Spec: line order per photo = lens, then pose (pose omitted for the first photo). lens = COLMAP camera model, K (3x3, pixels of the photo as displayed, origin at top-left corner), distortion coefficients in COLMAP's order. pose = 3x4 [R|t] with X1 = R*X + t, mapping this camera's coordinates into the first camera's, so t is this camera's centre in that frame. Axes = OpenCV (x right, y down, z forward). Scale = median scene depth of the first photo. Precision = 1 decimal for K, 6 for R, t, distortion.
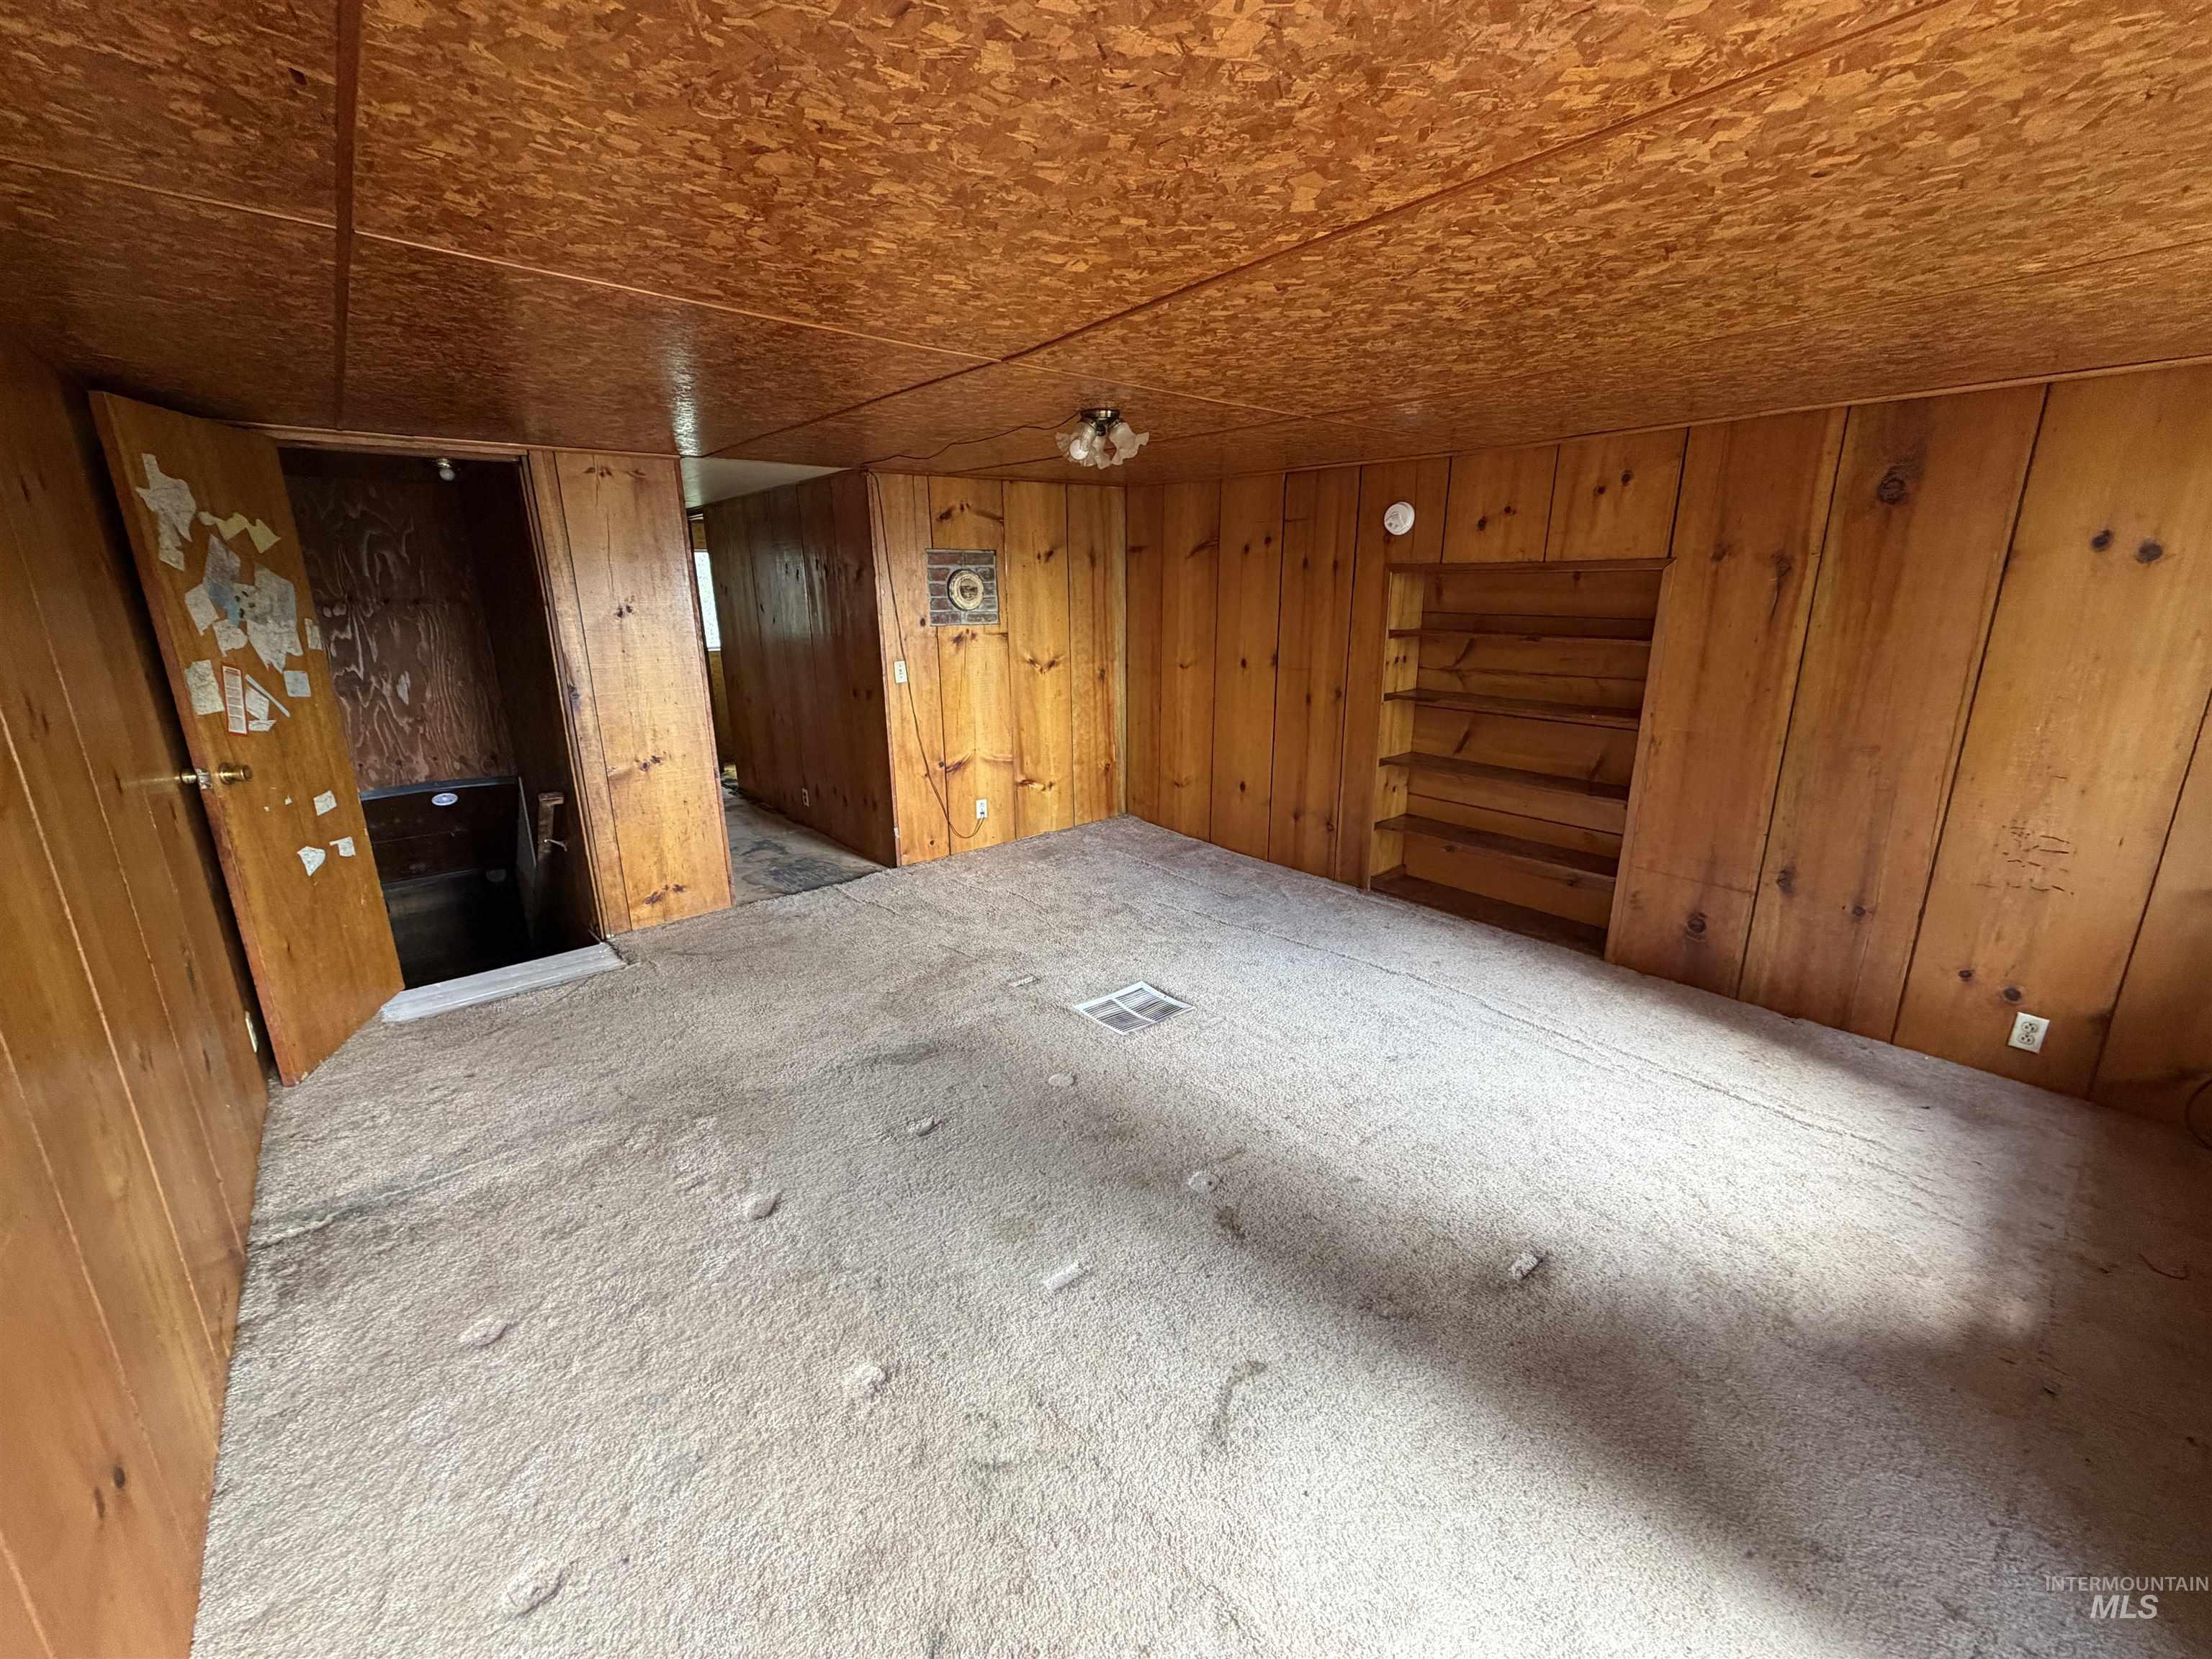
lens RADIAL K [[925.3, 0, 1105.1], [0, 925.3, 841.8], [0, 0, 1]] dist [0.000465, -0.000107]
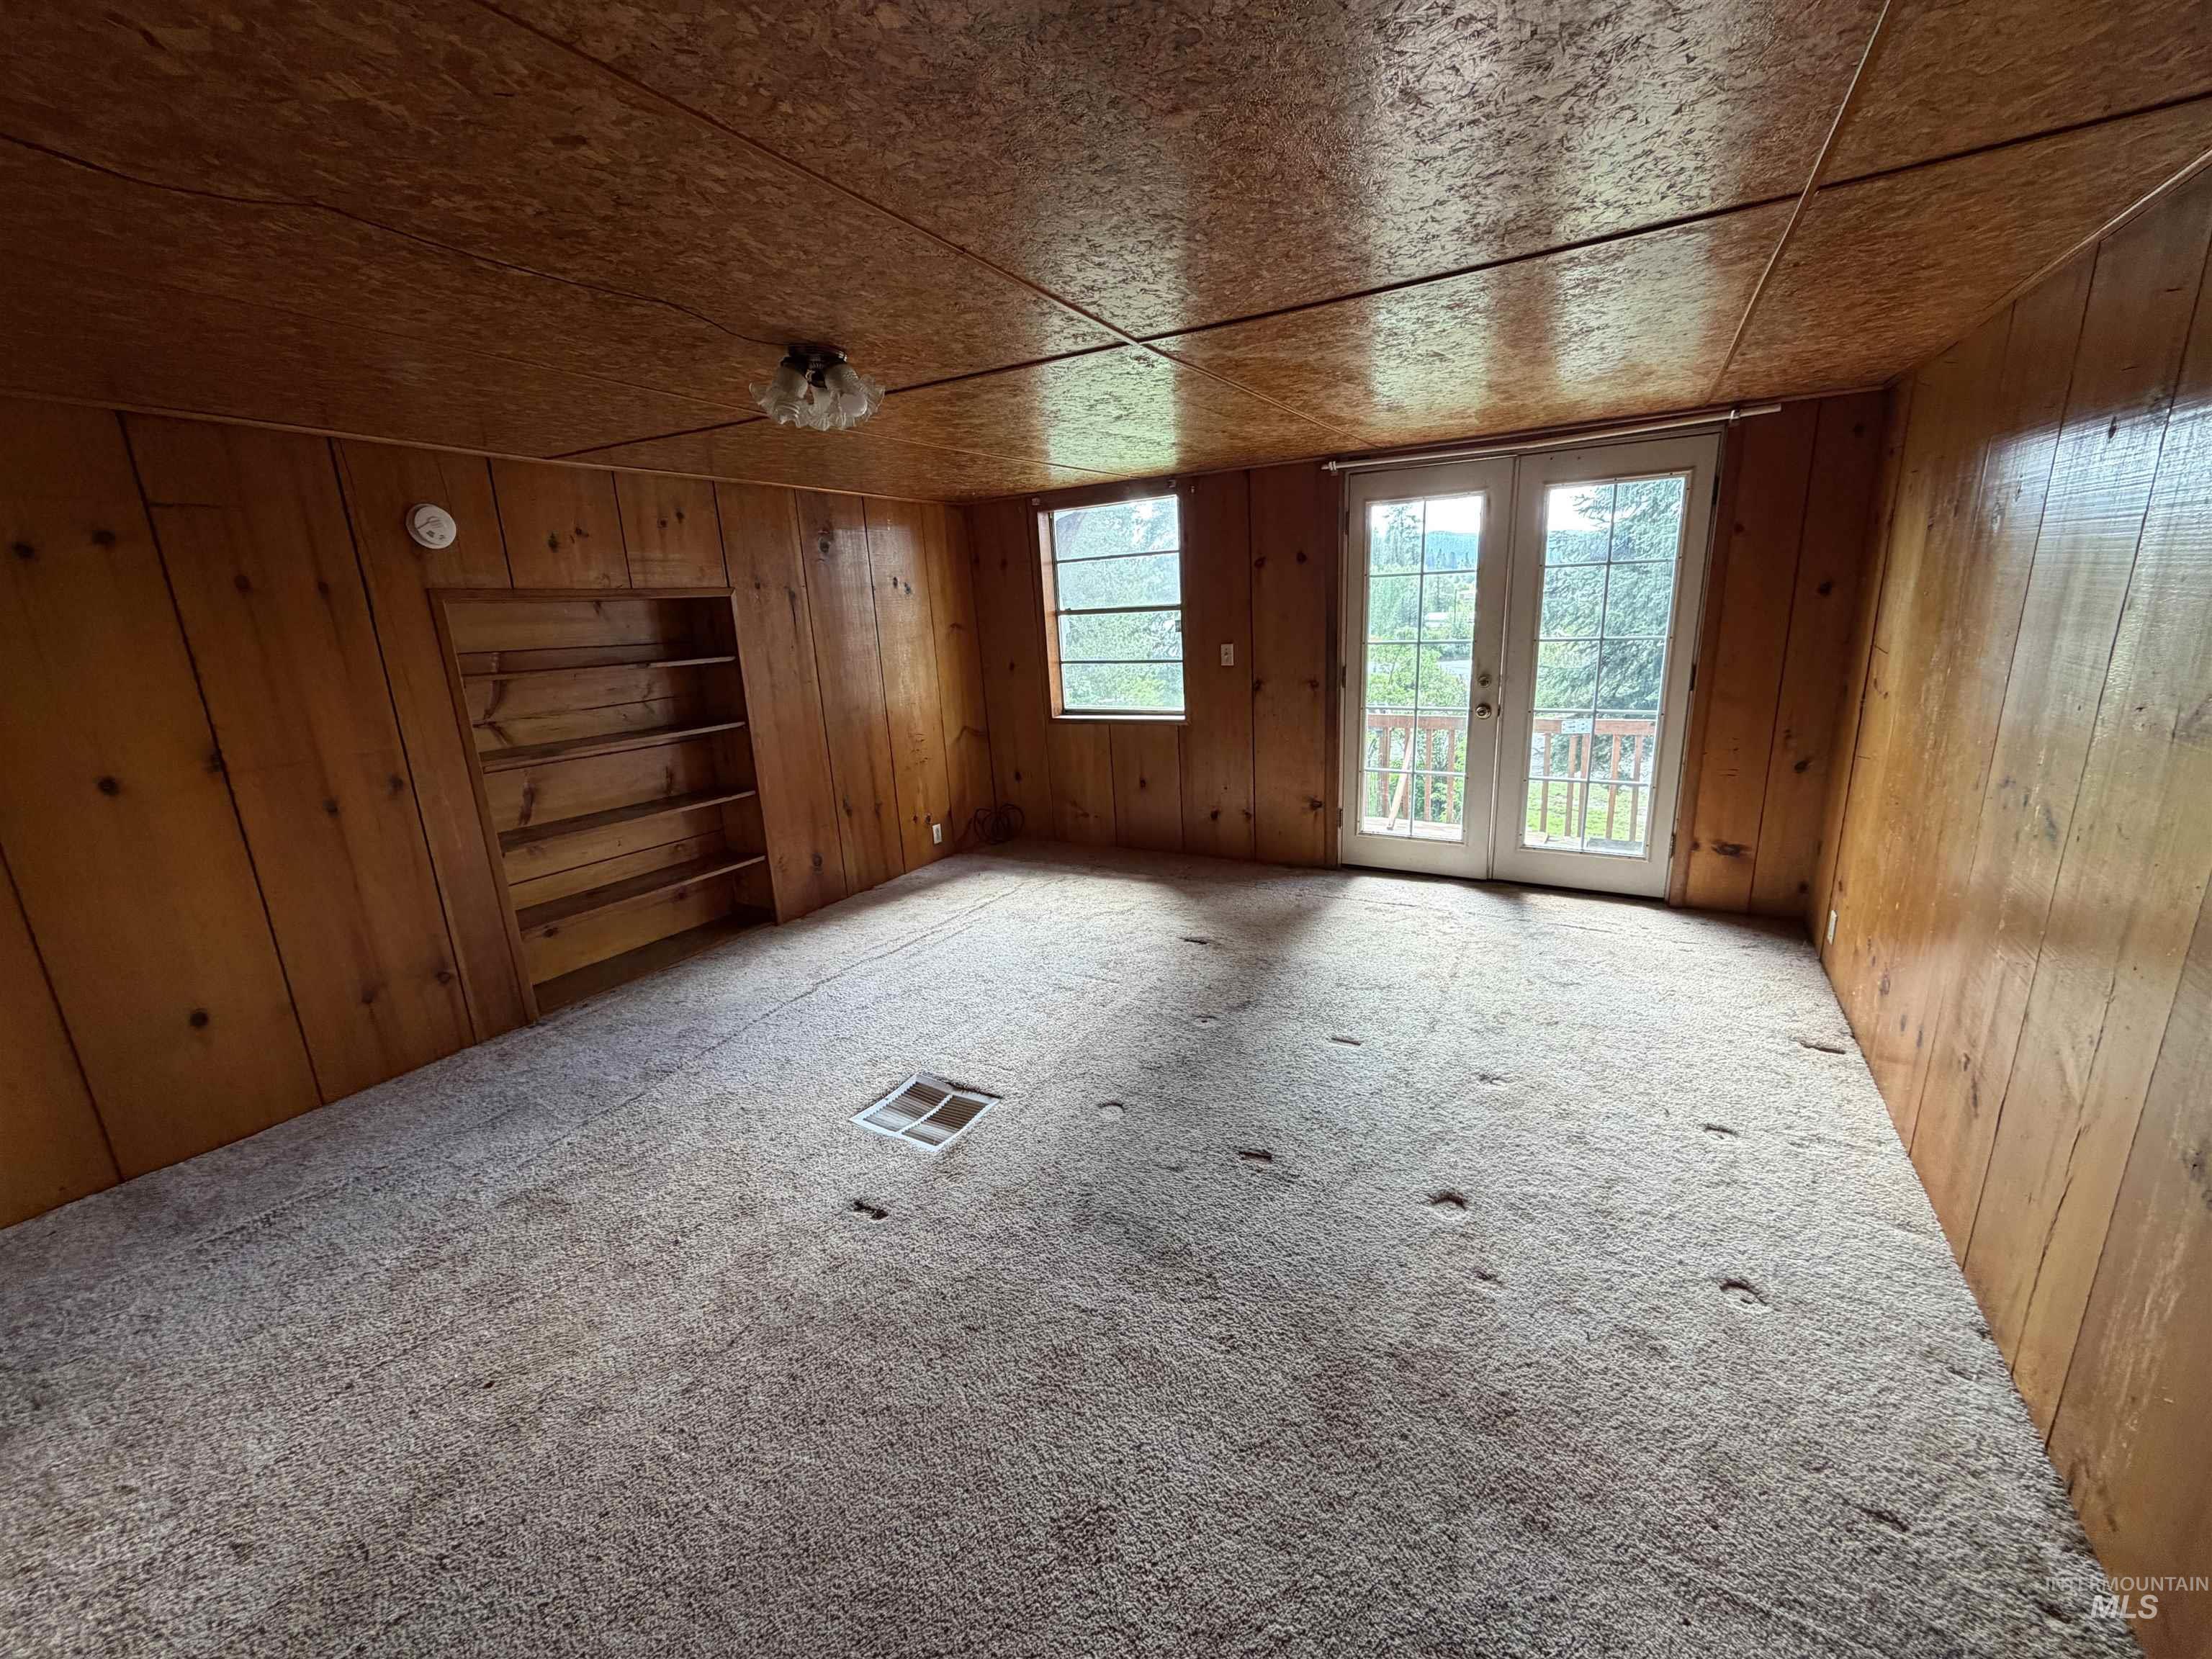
lens RADIAL K [[925.3, 0, 1102.4], [0, 925.3, 840.2], [0, 0, 1]] dist [0.000465, -0.000107]
pose [[-0.379469, -0.206182, 0.901938, -0.707028], [0.290236, 0.899116, 0.327647, -0.252864], [-0.878502, 0.386107, -0.281346, 0.995166]]
